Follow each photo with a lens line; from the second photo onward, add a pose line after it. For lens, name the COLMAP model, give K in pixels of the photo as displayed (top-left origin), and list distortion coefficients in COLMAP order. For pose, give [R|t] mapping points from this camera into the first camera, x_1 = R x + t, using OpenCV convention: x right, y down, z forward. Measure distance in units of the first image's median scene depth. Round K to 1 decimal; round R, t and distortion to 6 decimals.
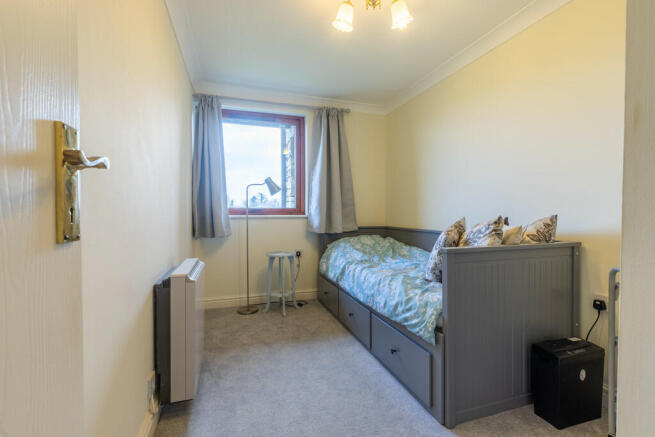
lens RADIAL K [[298.5, 0, 328.3], [0, 298.5, 216.9], [0, 0, 1]] dist [0.013314, -0.000996]
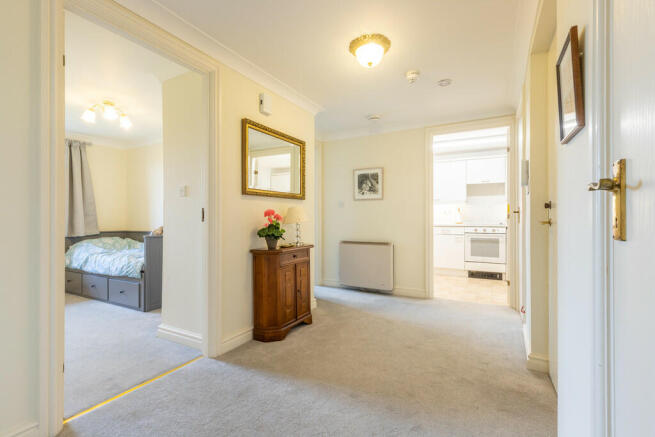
lens RADIAL K [[298.5, 0, 333.7], [0, 298.5, 218.3], [0, 0, 1]] dist [0.013314, -0.000996]
pose [[0.729775, 0.003835, 0.683677, -0.070321], [0.009534, 0.999830, -0.015785, 0.006308], [-0.683621, 0.018038, 0.729614, -0.849748]]
